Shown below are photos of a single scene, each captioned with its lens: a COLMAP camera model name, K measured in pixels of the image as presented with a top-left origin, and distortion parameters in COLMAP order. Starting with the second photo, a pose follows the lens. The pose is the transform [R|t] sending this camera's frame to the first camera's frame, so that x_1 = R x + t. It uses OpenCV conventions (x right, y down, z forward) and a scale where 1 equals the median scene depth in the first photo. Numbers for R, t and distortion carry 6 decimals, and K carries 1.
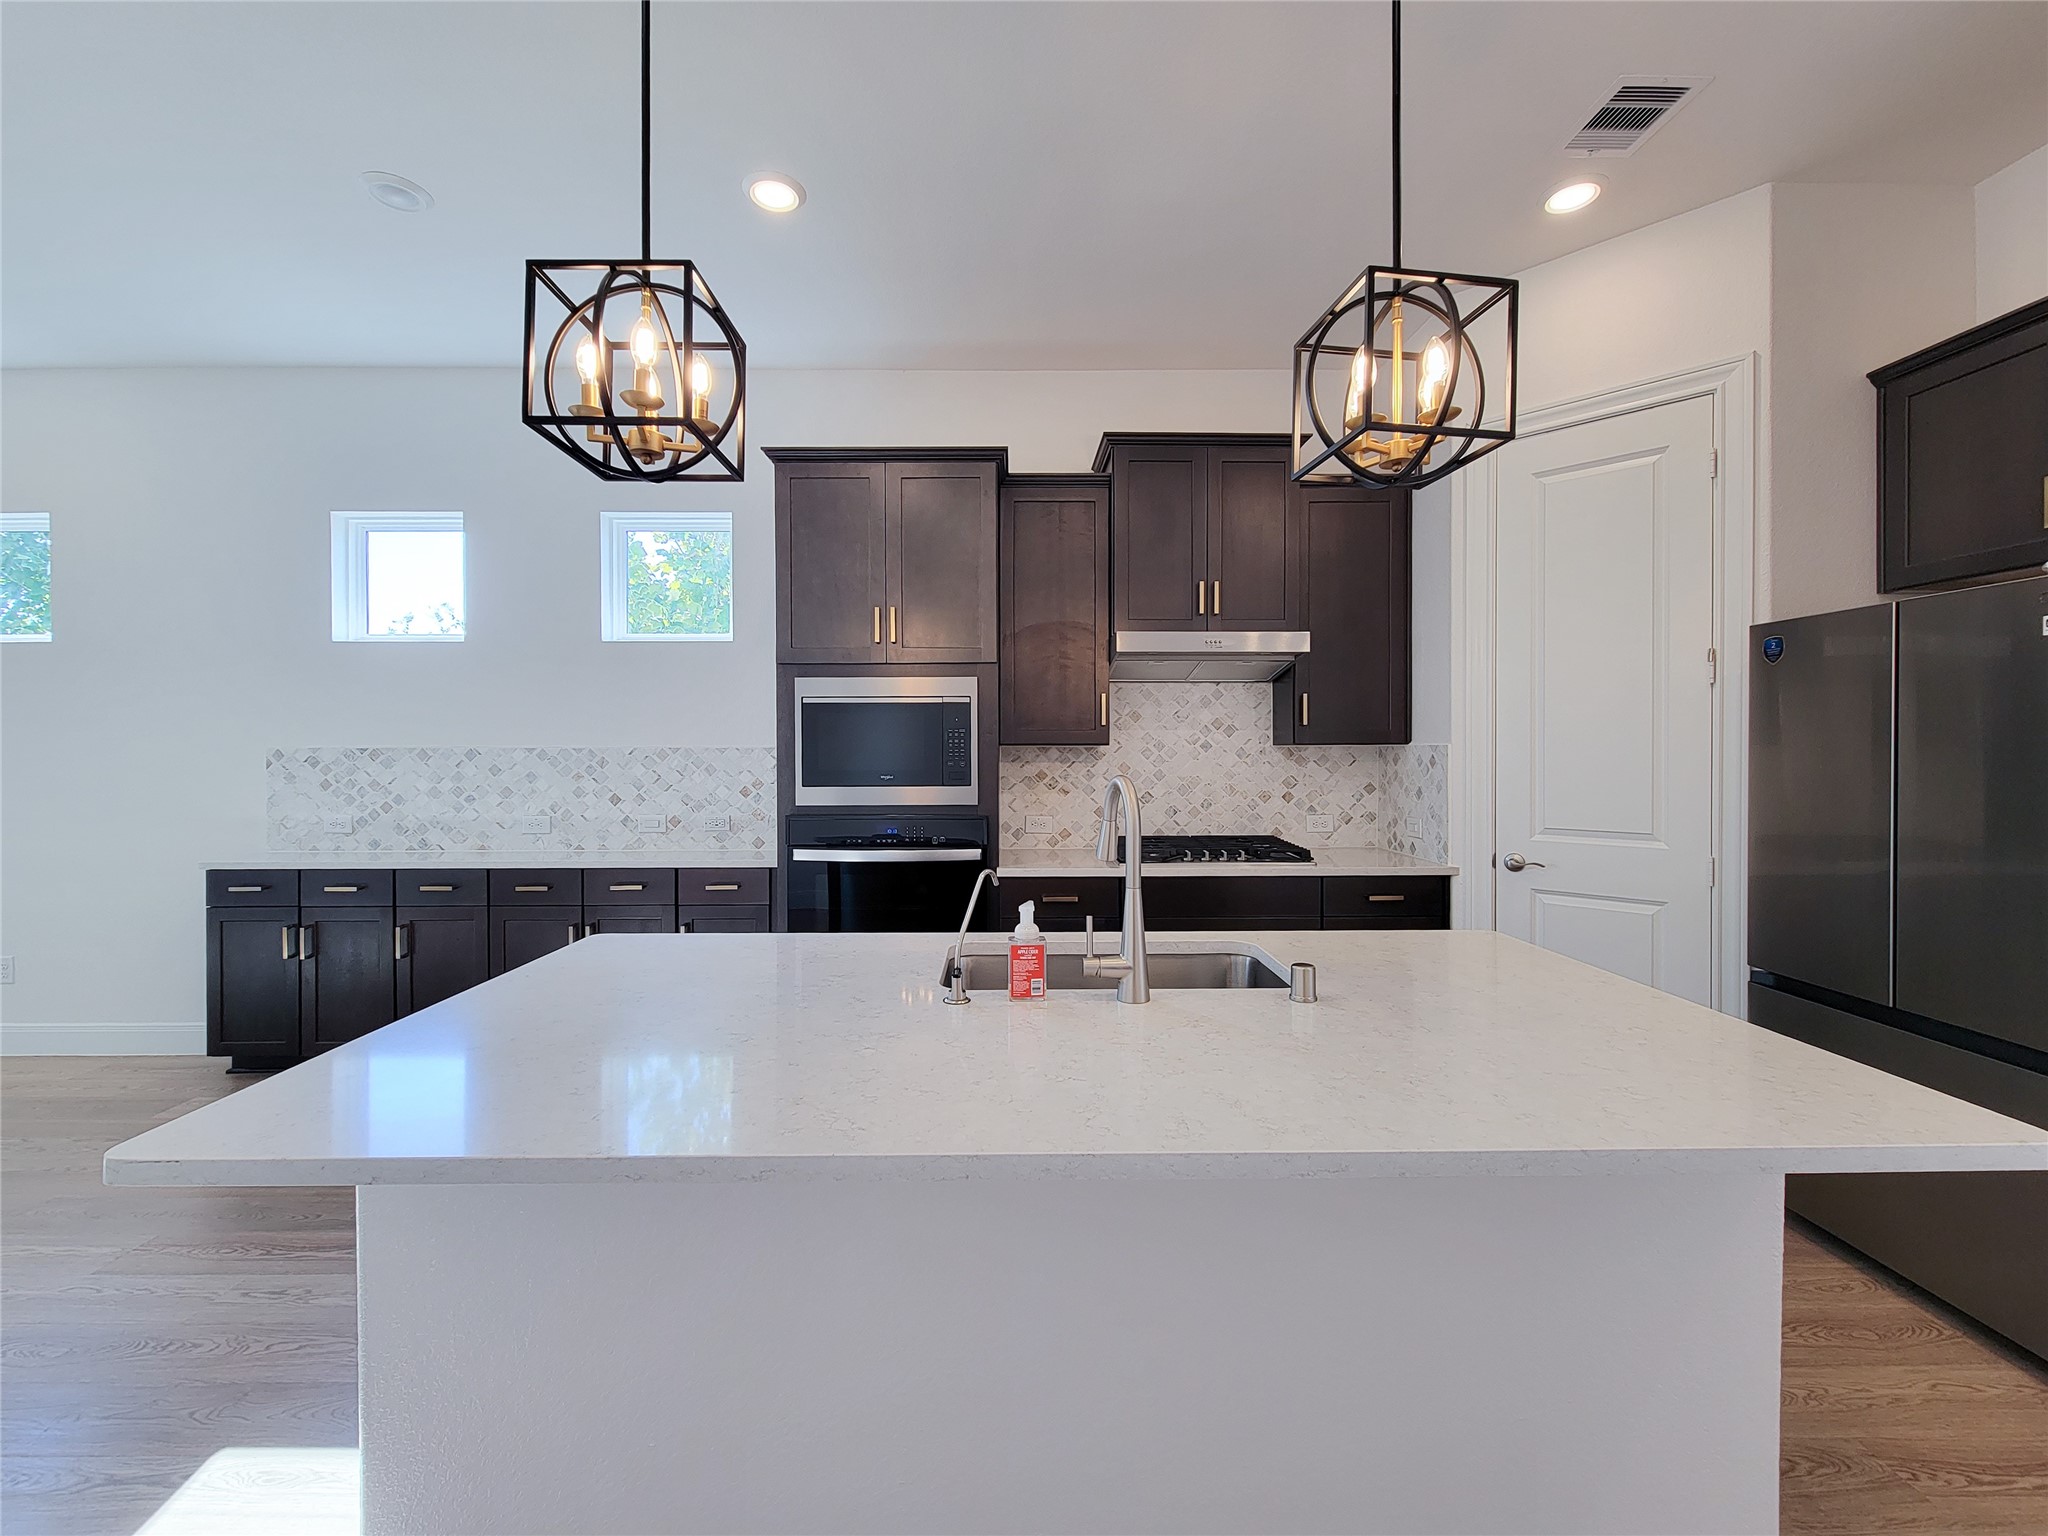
lens RADIAL K [[857.5, 0, 1016.5], [0, 857.5, 756.1], [0, 0, 1]] dist [0.005855, -0.003682]
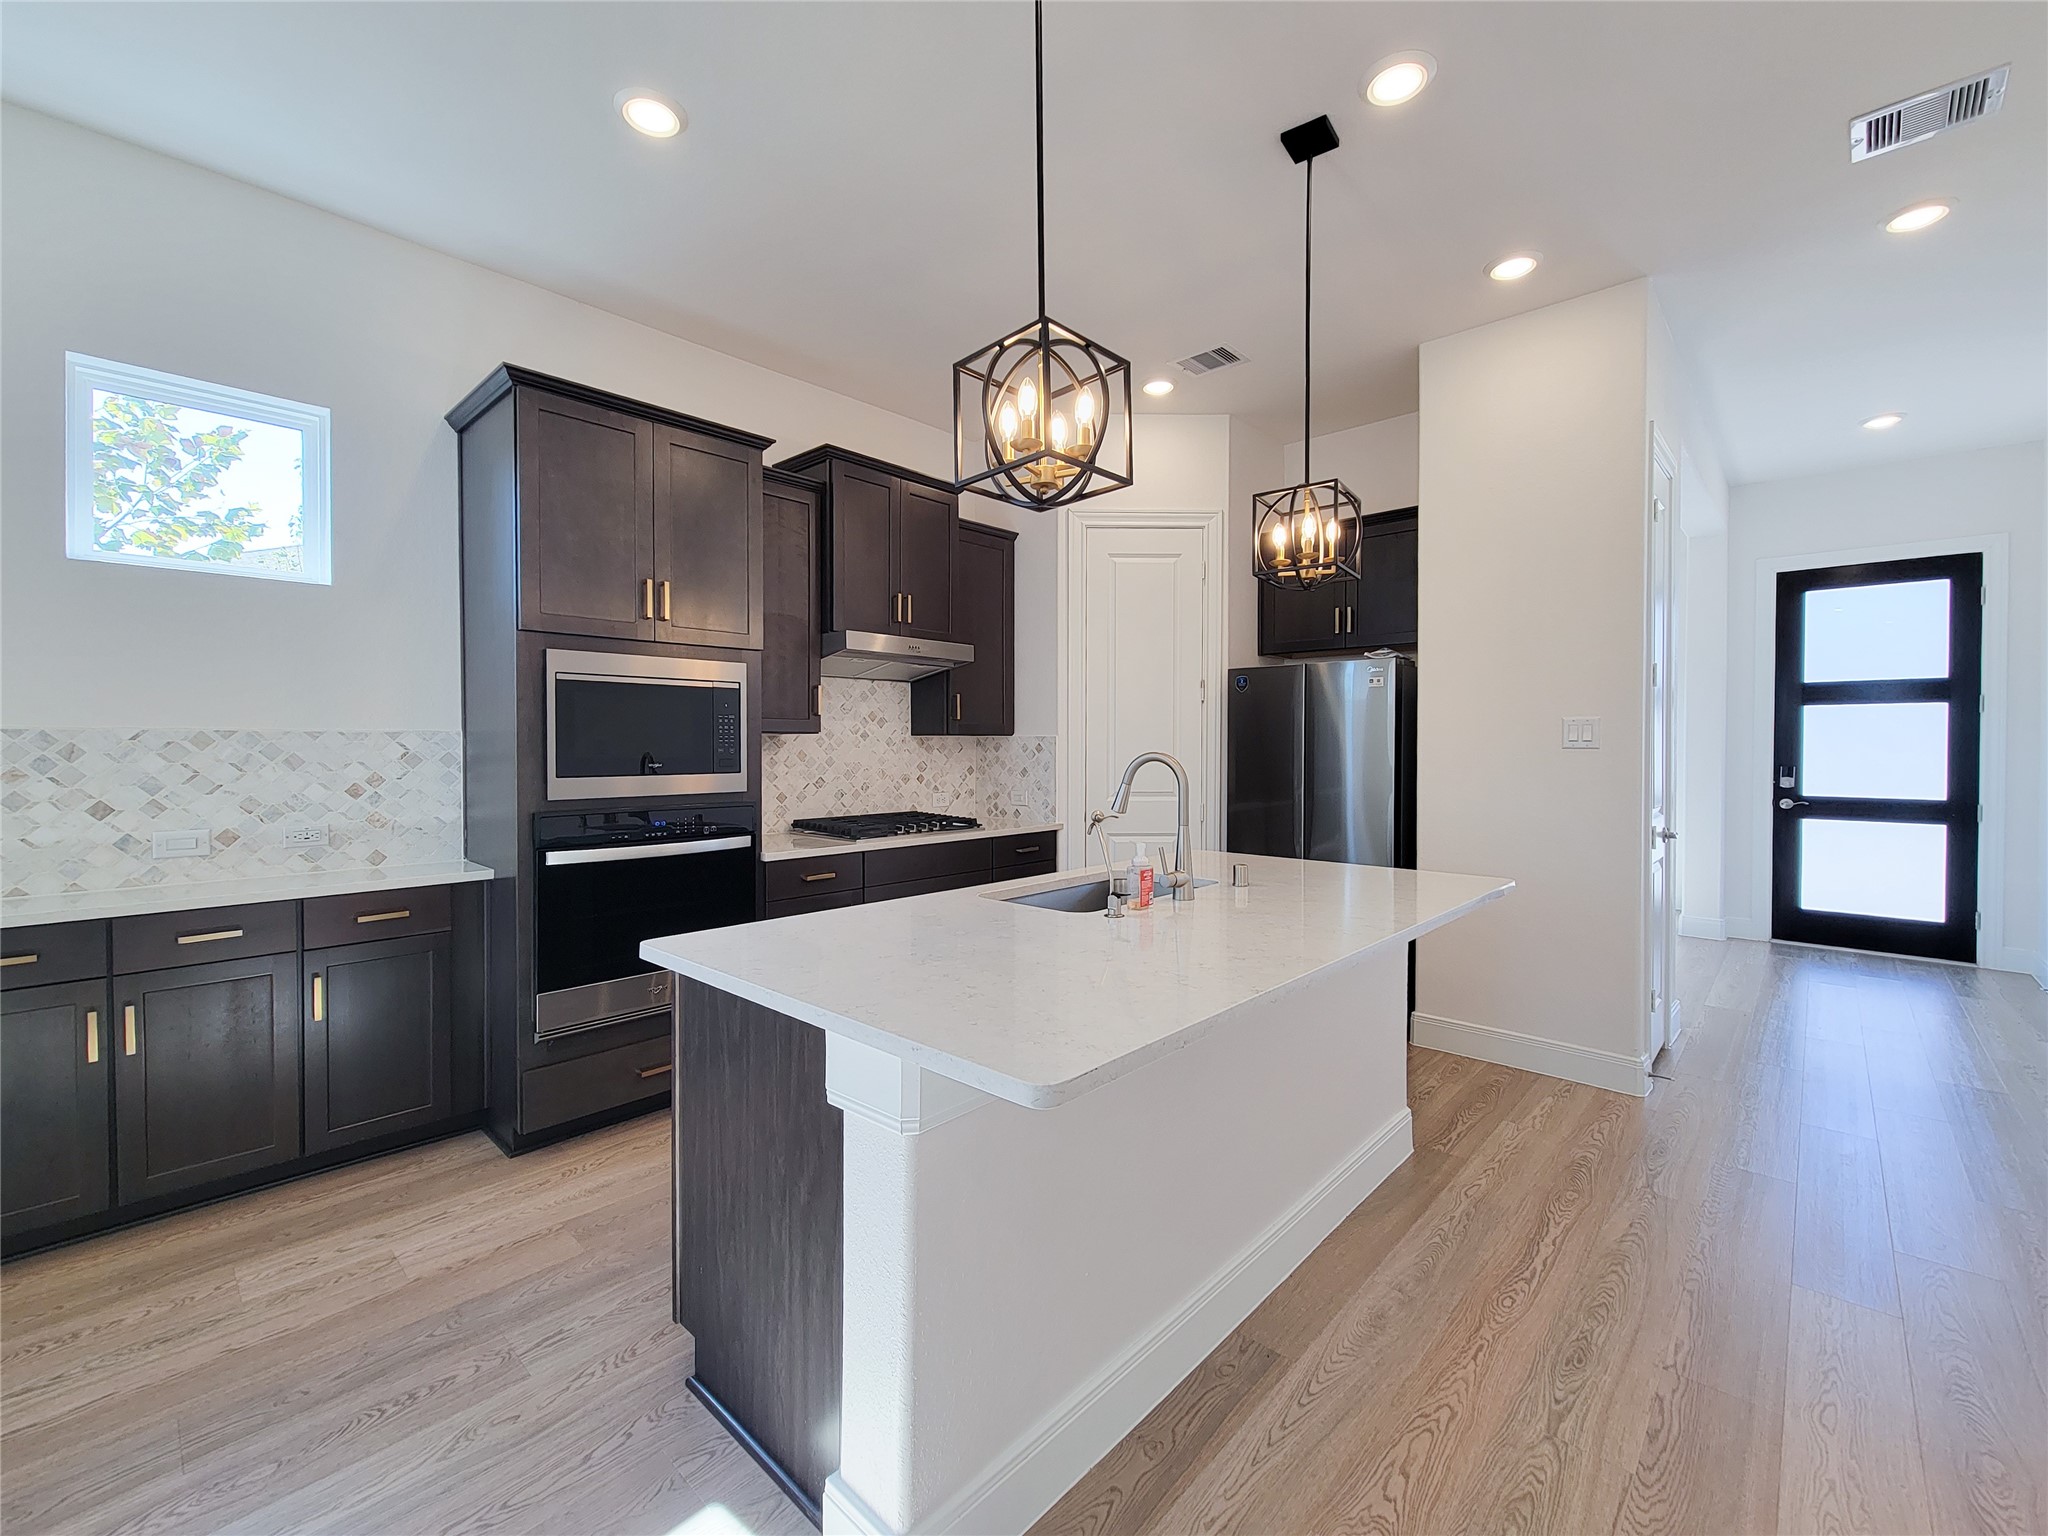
lens RADIAL K [[857.5, 0, 1018.9], [0, 857.5, 762.2], [0, 0, 1]] dist [0.005855, -0.003682]
pose [[0.691304, -0.012575, 0.722454, -0.458946], [0.001117, 0.999866, 0.016335, 0.005203], [-0.722563, -0.010485, 0.691226, 0.067327]]
